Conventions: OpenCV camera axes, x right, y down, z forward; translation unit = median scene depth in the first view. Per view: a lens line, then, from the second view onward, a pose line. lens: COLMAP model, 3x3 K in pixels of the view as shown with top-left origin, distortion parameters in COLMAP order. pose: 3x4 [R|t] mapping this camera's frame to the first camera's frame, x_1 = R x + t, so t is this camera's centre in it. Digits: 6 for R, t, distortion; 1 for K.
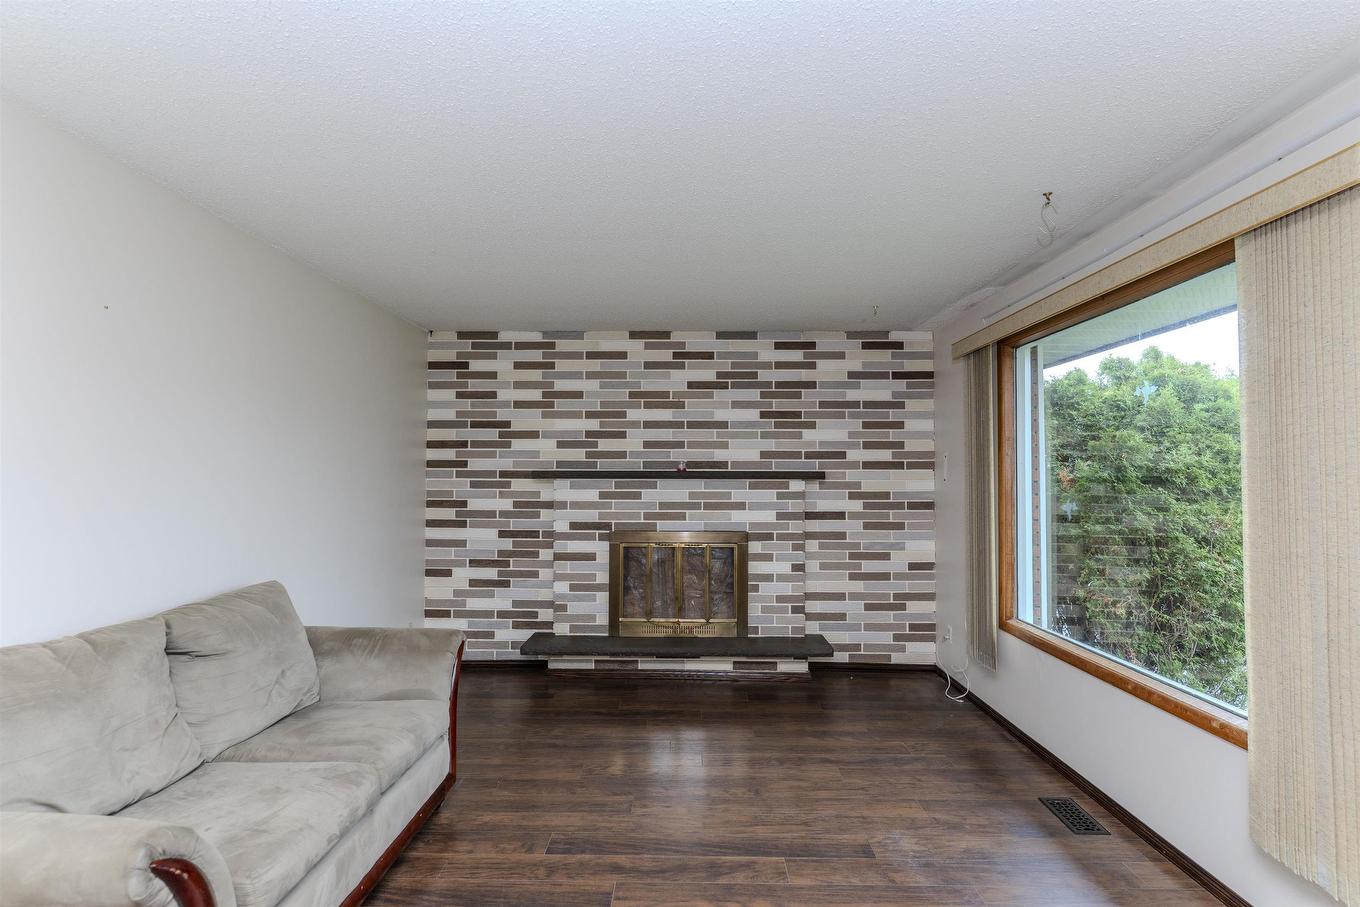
lens RADIAL K [[694.0, 0, 680.0], [0, 694.0, 453.5], [0, 0, 1]] dist [-0.001346, 0.000579]
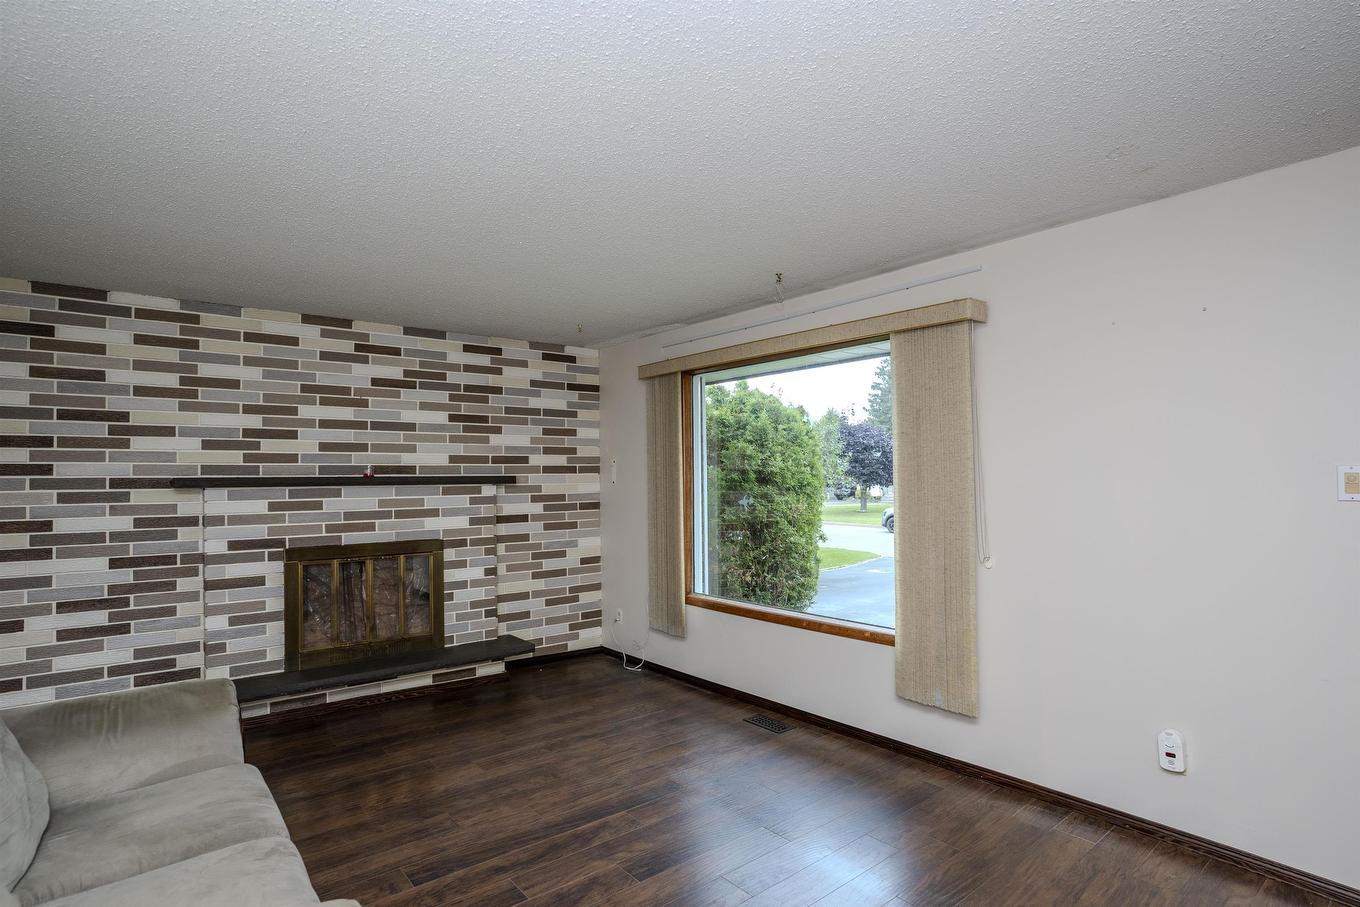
lens RADIAL K [[740.7, 0, 677.4], [0, 740.7, 458.4], [0, 0, 1]] dist [-0.080345, 0.051961]
pose [[0.747723, 0.006258, 0.663981, -0.330452], [-0.008473, 0.999964, 0.000117, -0.002052], [-0.663957, -0.005713, 0.747749, 0.022987]]
